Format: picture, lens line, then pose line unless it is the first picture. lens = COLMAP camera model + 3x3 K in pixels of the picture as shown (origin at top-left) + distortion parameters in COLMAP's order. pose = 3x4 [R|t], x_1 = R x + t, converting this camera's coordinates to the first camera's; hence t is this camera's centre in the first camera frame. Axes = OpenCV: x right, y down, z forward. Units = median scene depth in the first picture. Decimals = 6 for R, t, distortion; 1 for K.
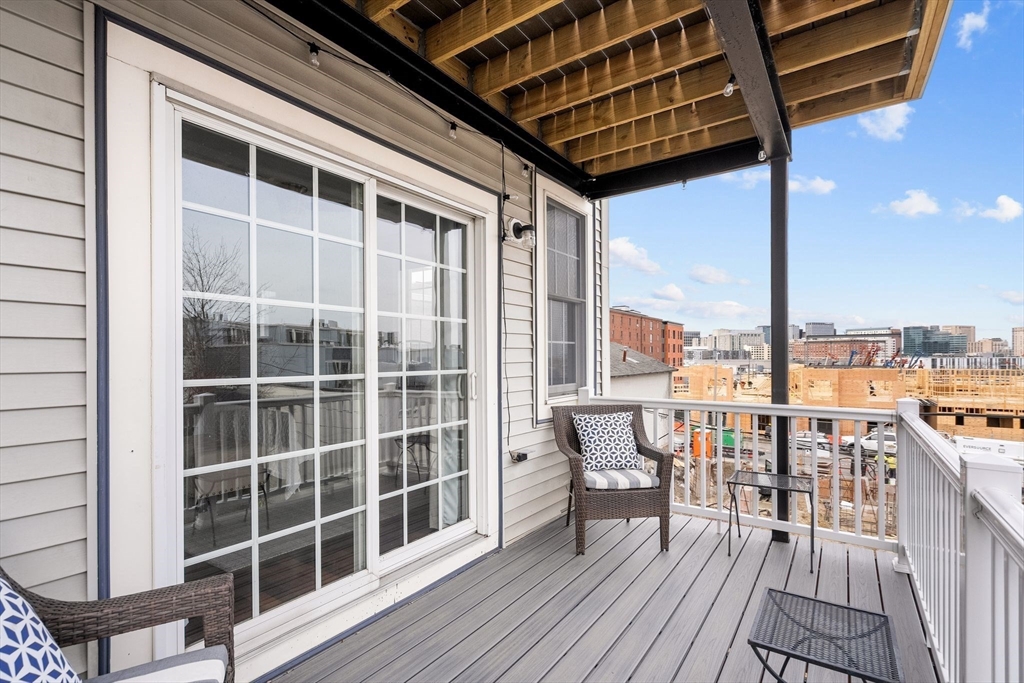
lens RADIAL K [[487.8, 0, 509.8], [0, 487.8, 359.0], [0, 0, 1]] dist [-0.000110, 0.000071]
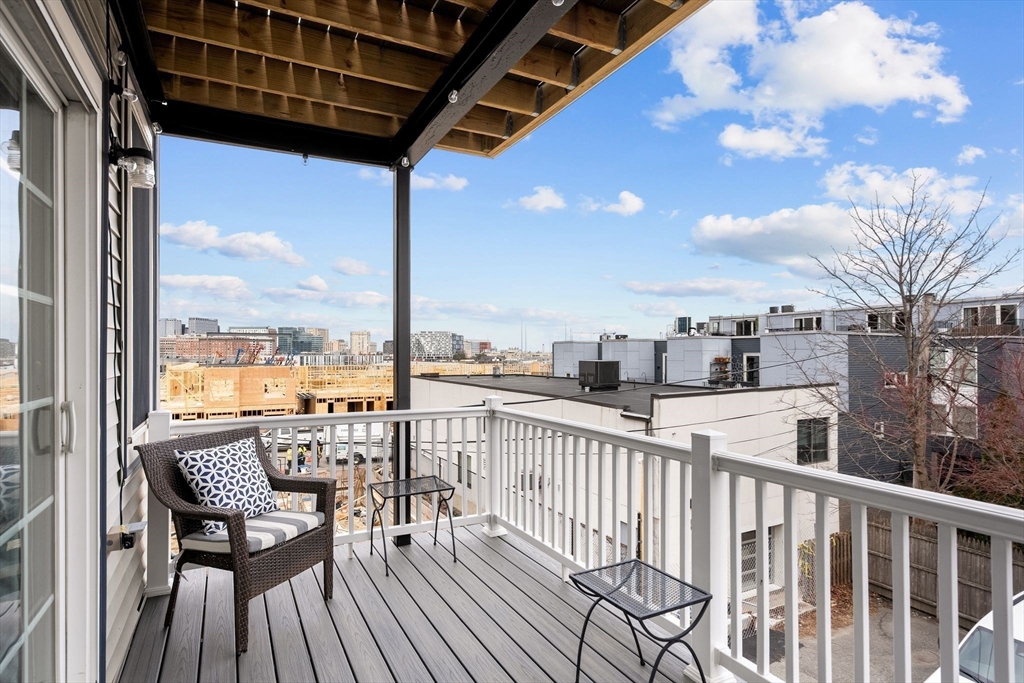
lens RADIAL K [[532.0, 0, 508.9], [0, 532.0, 353.8], [0, 0, 1]] dist [0.000067, 0.000331]
pose [[0.465551, 0.004741, 0.885008, -0.313290], [0.000481, 0.999984, -0.005610, -0.017241], [-0.885021, 0.003037, 0.465541, 0.279661]]
